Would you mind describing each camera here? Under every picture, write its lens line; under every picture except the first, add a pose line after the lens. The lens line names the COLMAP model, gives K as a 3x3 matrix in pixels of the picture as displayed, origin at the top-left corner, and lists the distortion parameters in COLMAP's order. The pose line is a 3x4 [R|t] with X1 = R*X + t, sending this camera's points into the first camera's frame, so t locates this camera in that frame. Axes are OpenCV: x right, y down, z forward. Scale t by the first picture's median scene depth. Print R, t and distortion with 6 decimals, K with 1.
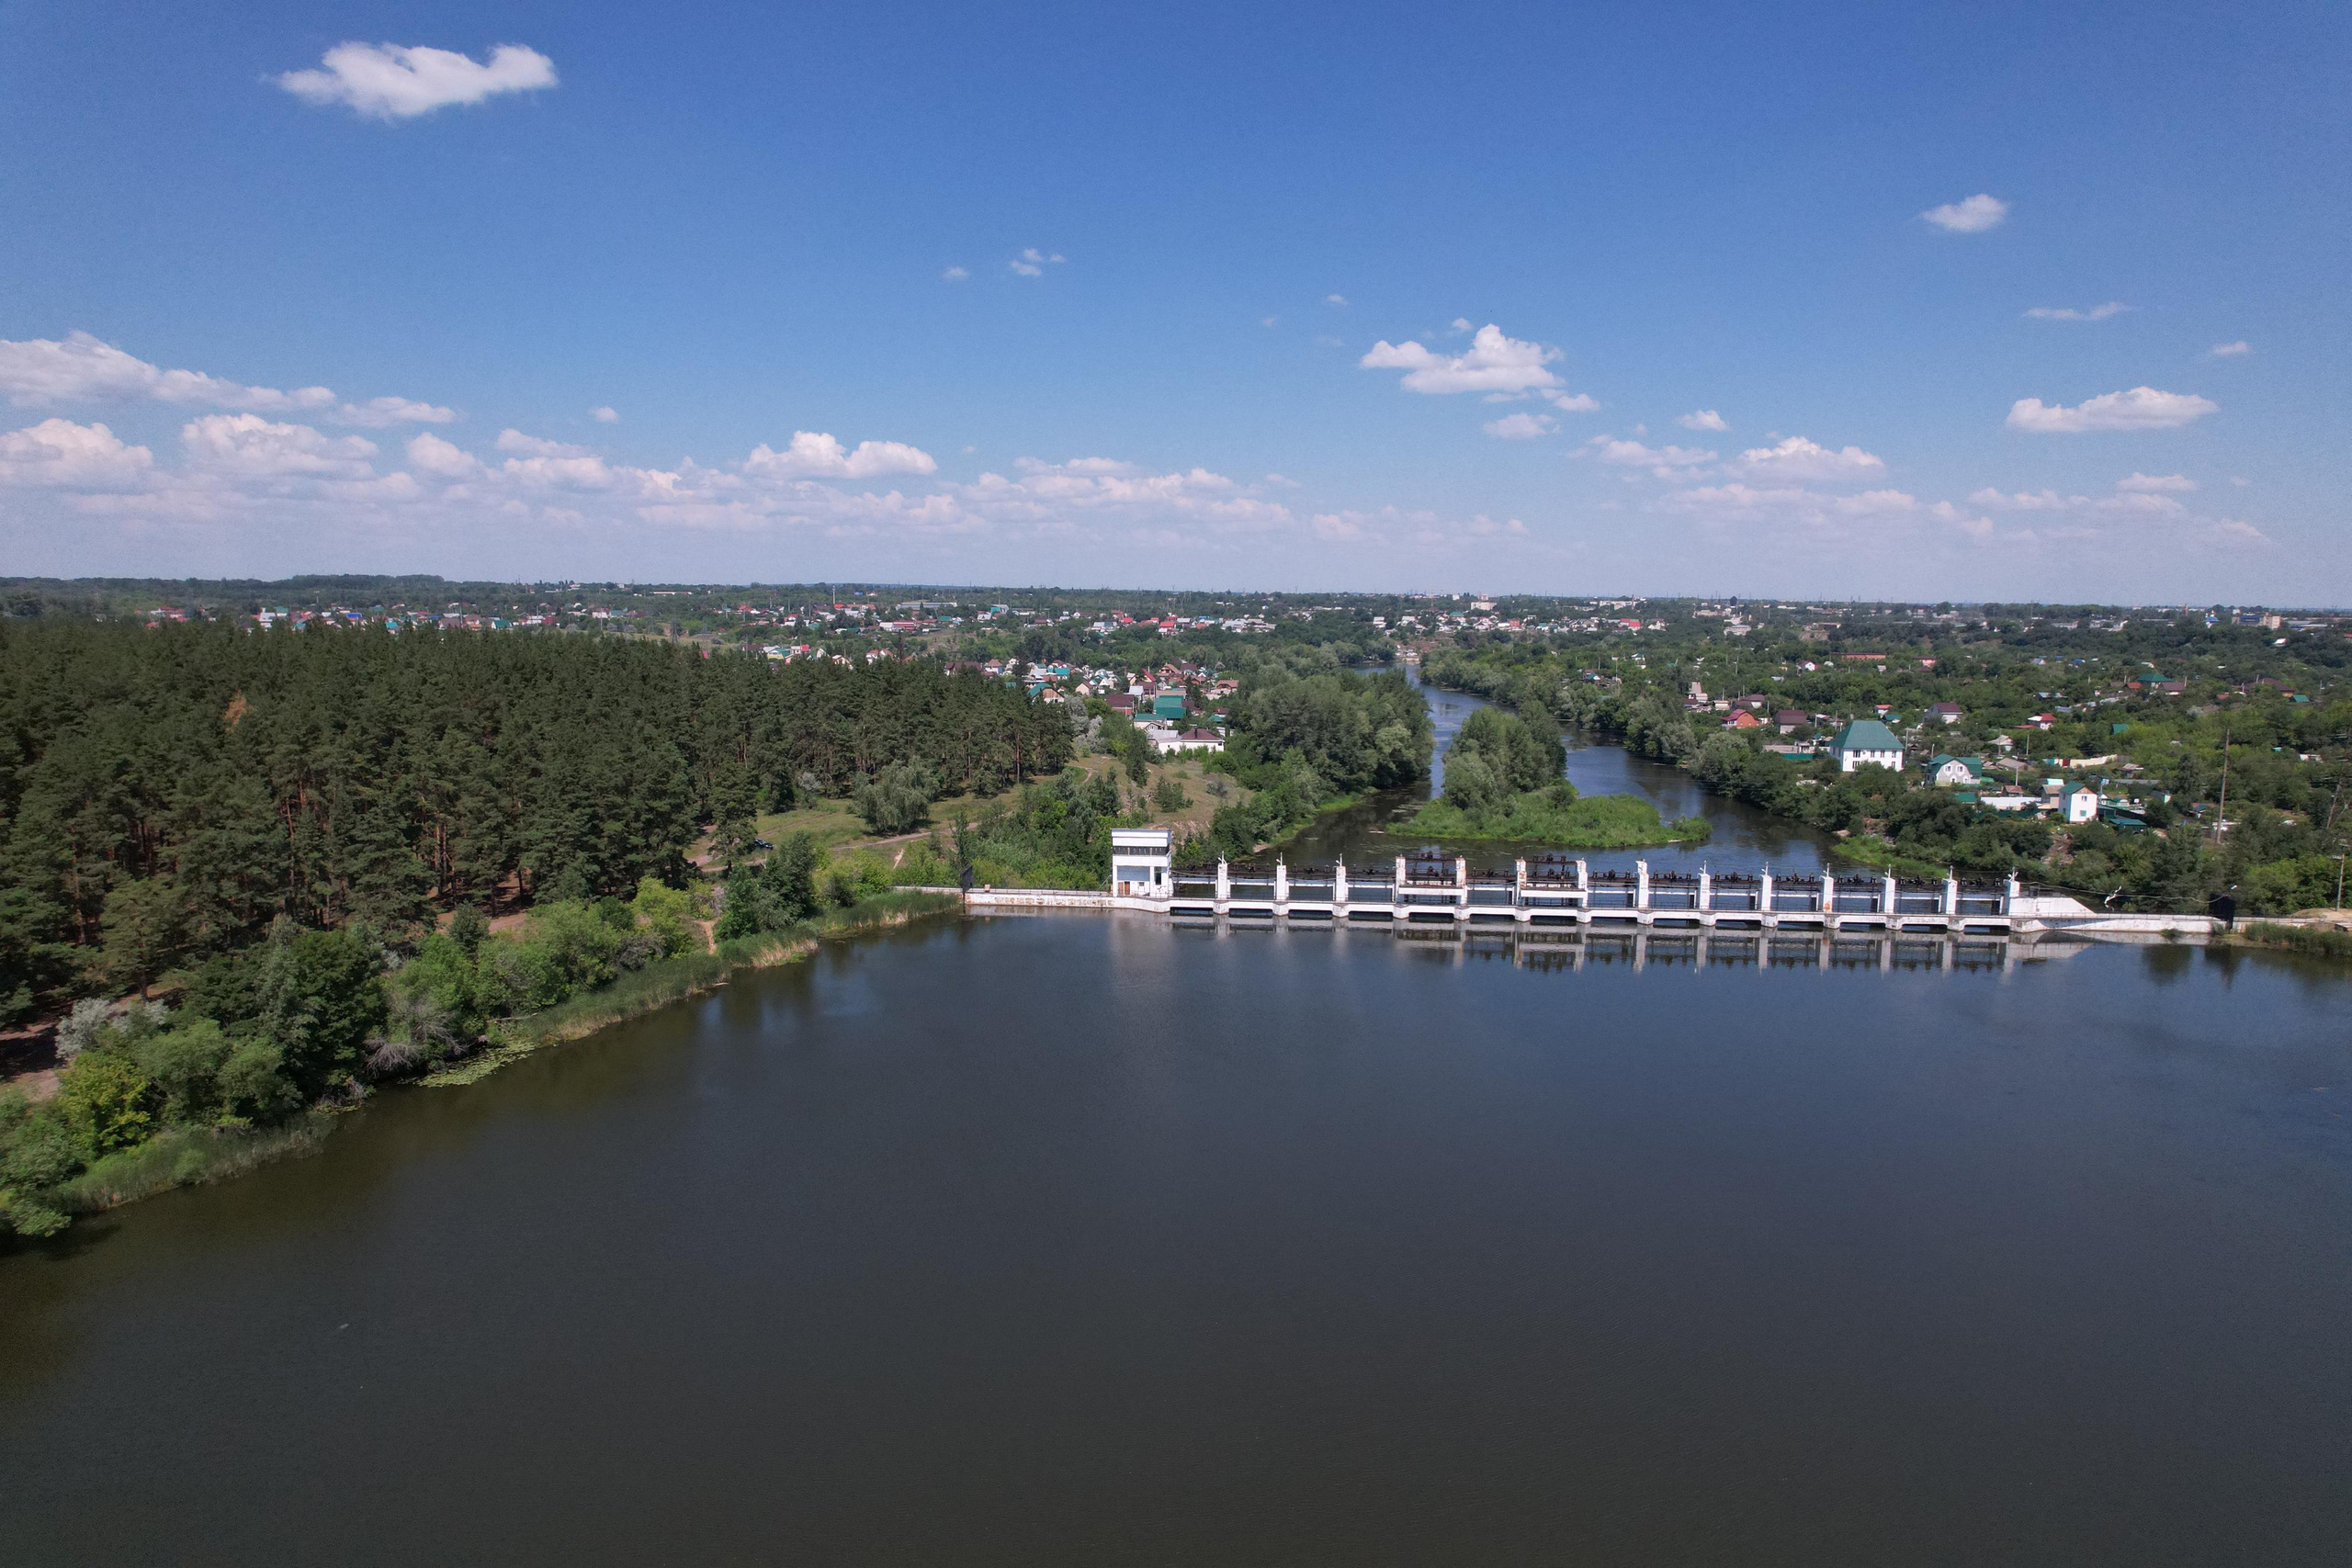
lens RADIAL K [[1512.7, 0, 1186.8], [0, 1512.7, 798.5], [0, 0, 1]] dist [-0.079530, 0.076219]
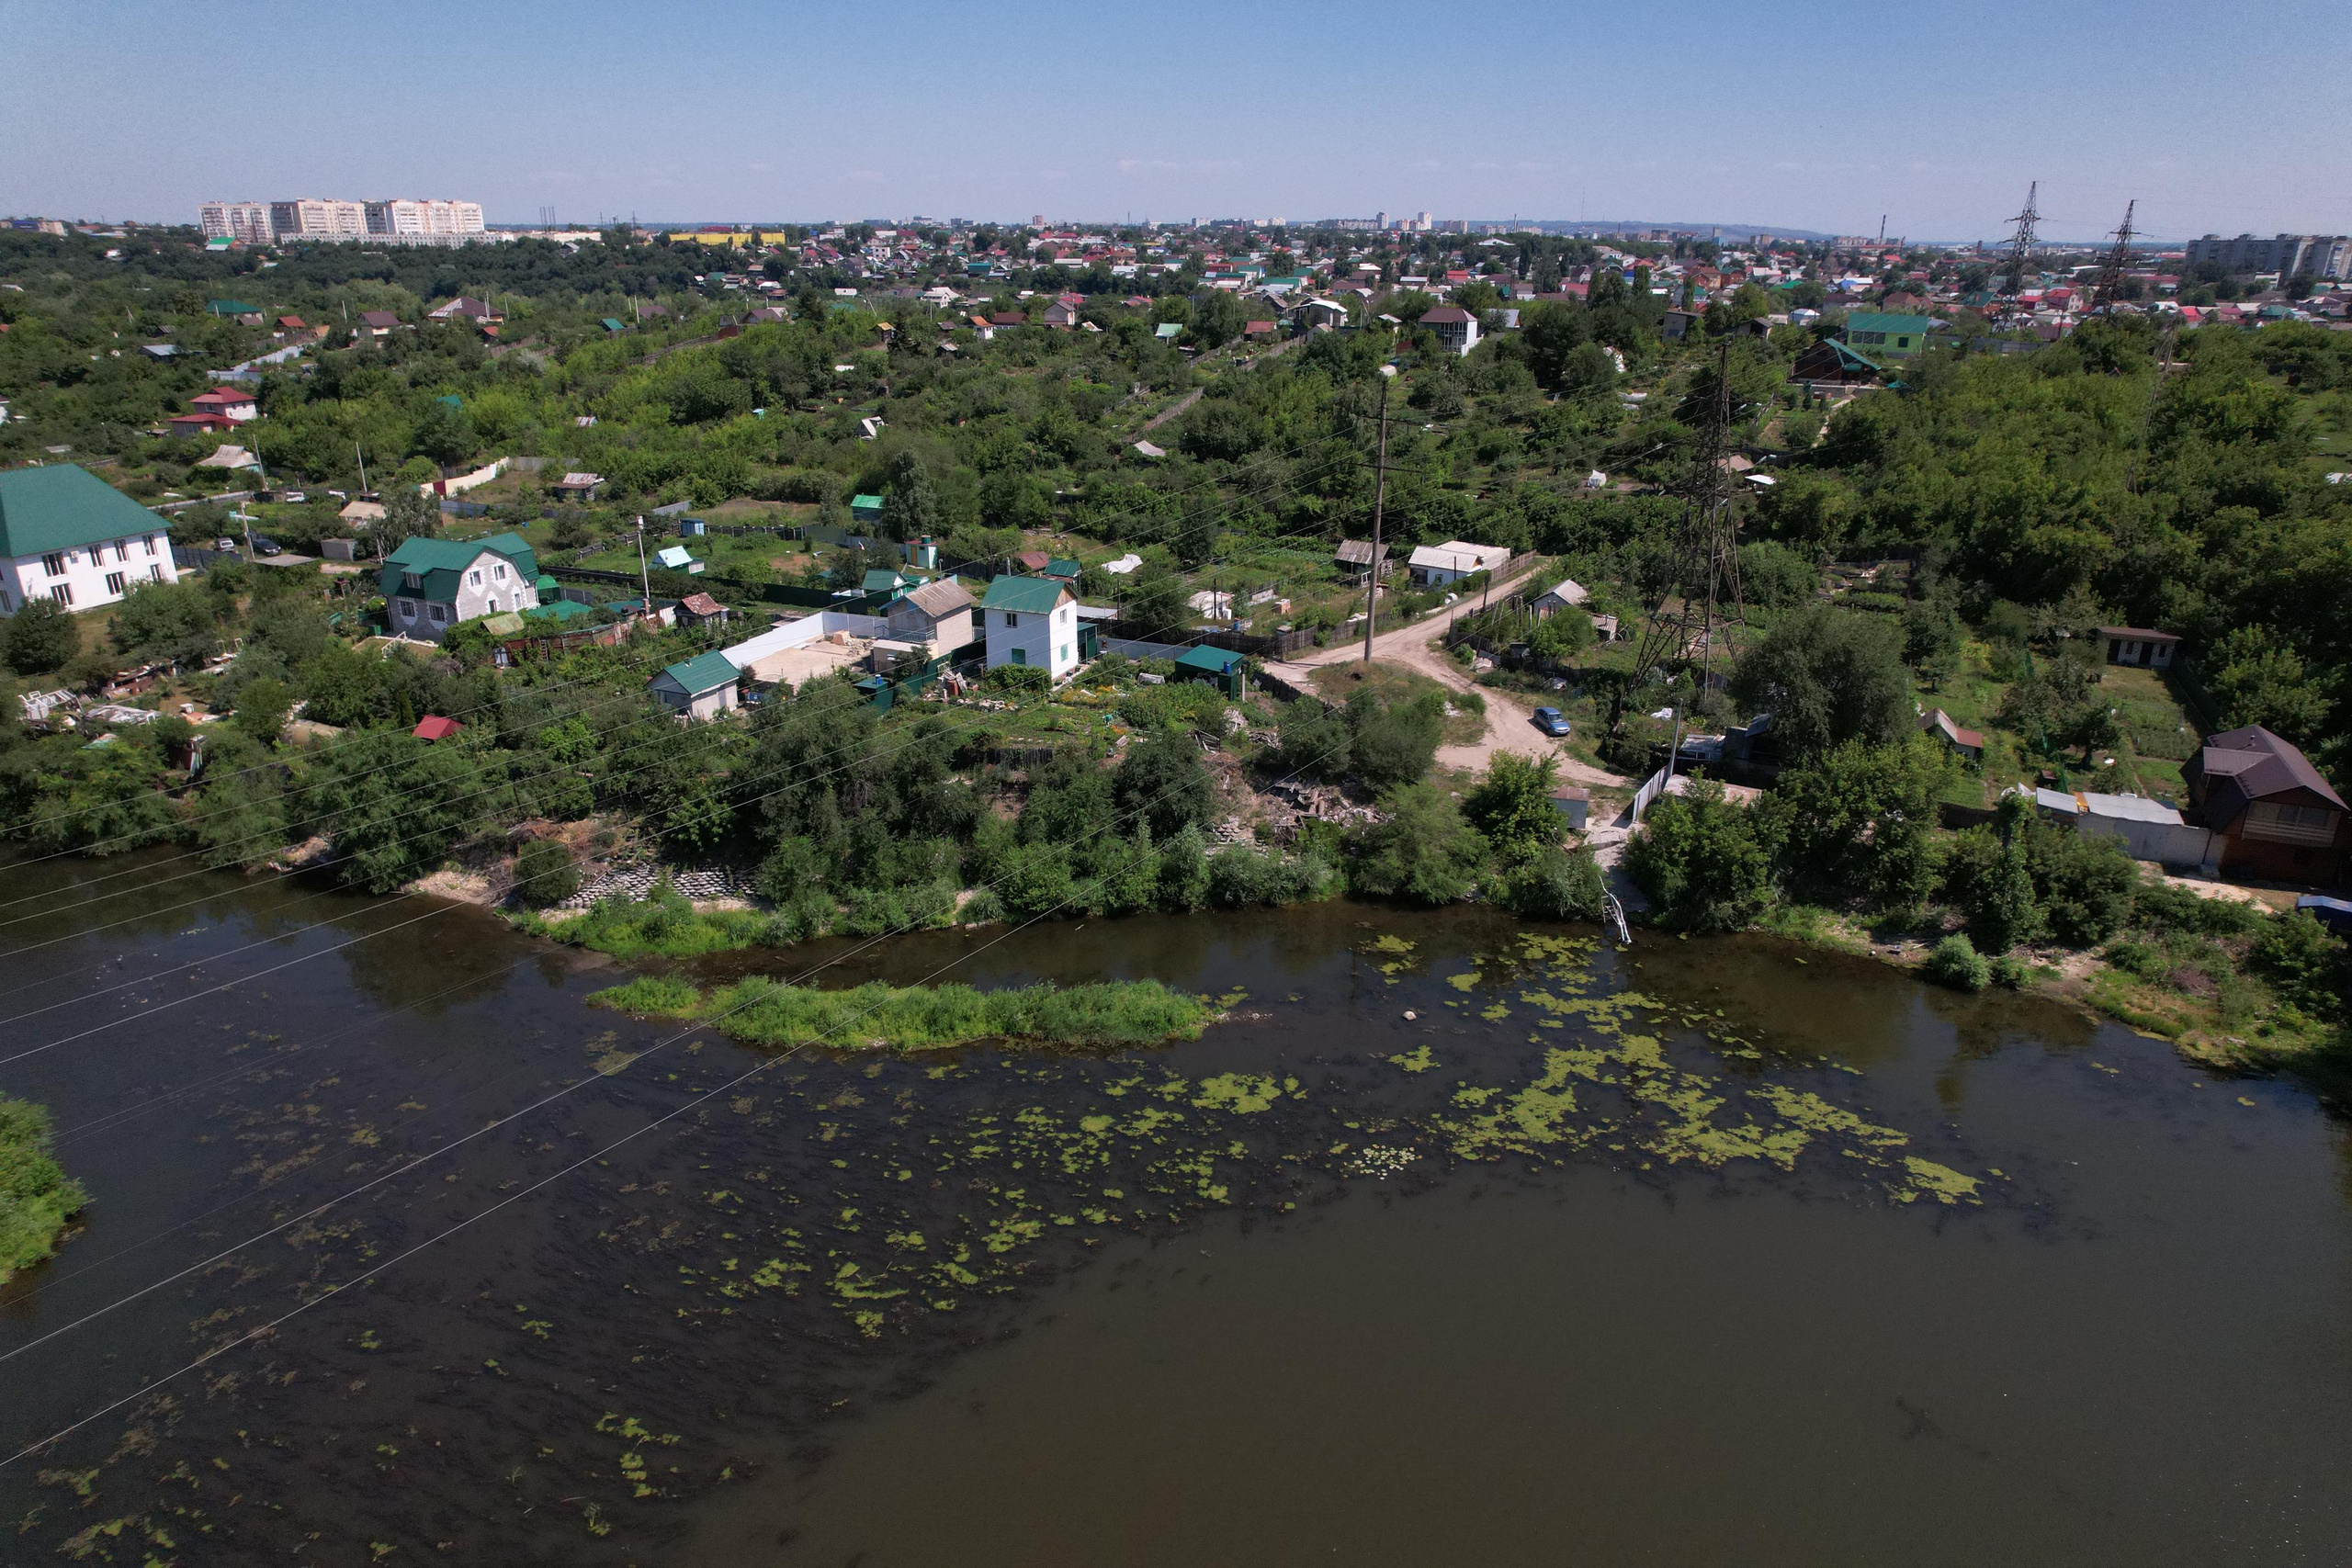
lens RADIAL K [[1499.3, 0, 1187.8], [0, 1499.3, 785.5], [0, 0, 1]] dist [-0.083620, 0.072112]
pose [[0.252248, -0.344187, 0.904382, 0.270608], [0.120257, 0.938509, 0.323634, -0.096546], [-0.960161, 0.027122, 0.278128, 0.988519]]
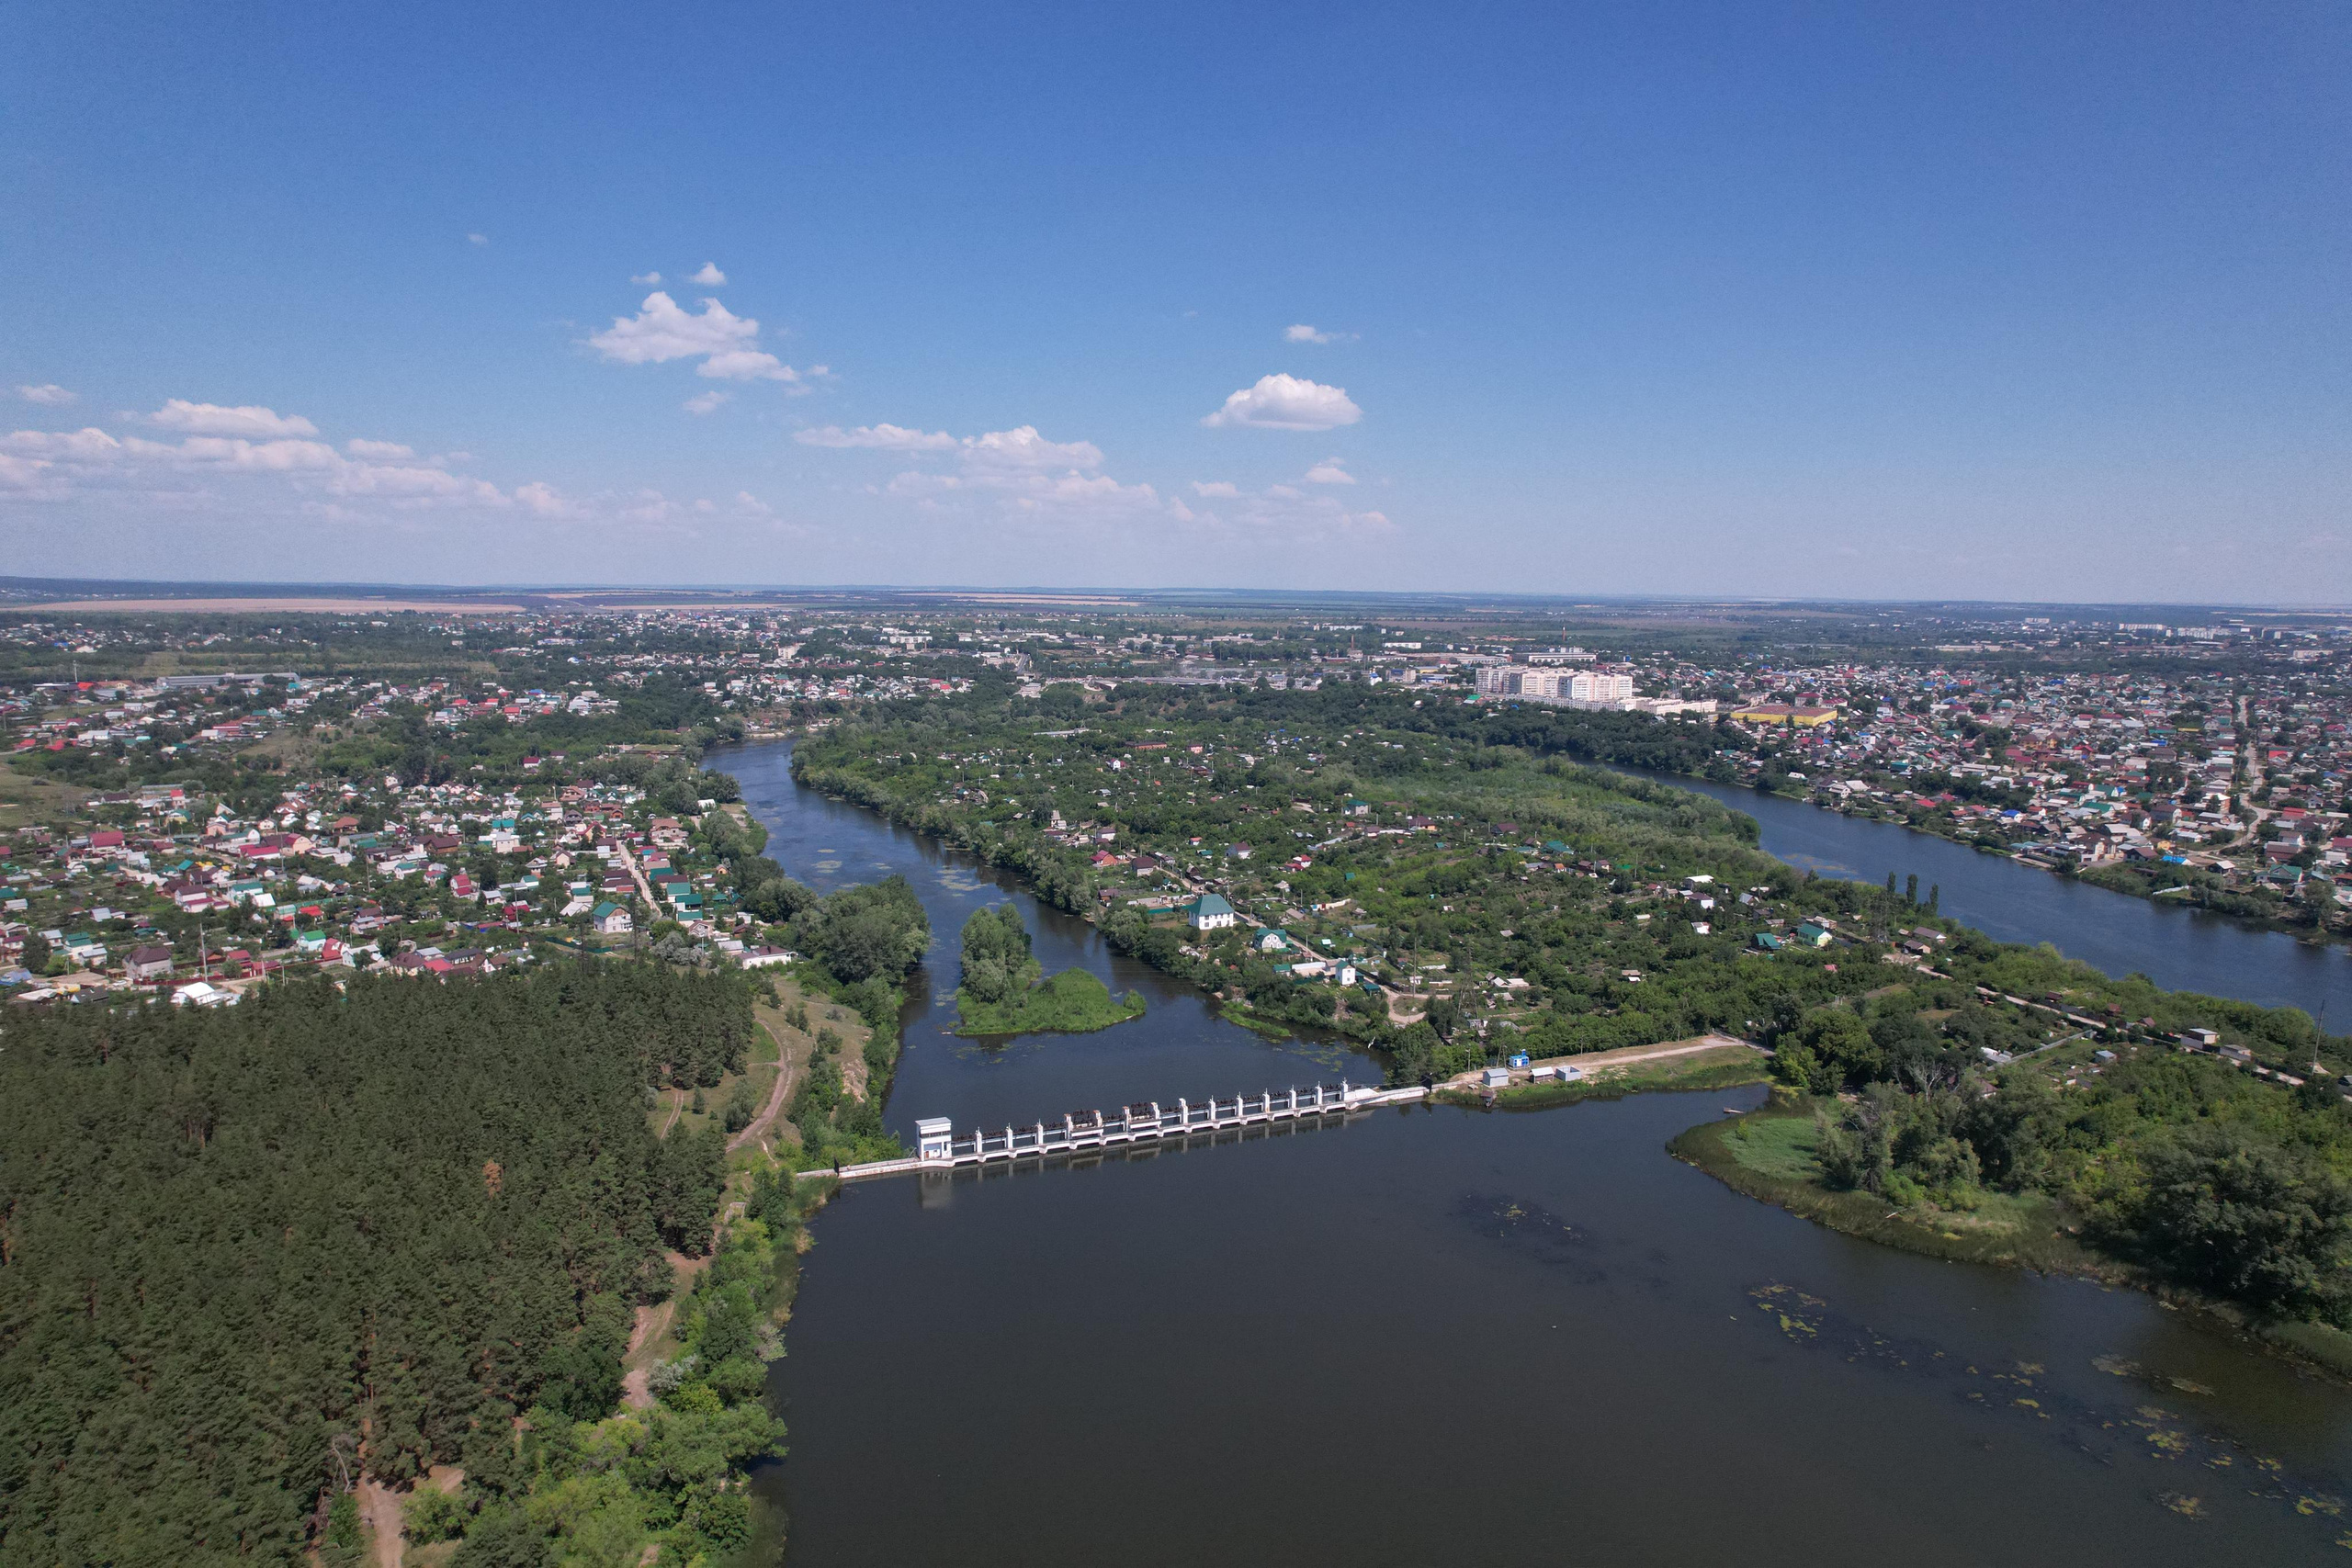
lens RADIAL K [[1499.3, 0, 1187.8], [0, 1499.3, 785.5], [0, 0, 1]] dist [-0.083620, 0.072112]
pose [[0.883778, -0.061653, 0.463827, -0.434538], [0.060403, 0.998019, 0.017568, -0.303389], [-0.463992, 0.012490, 0.885751, -0.566641]]
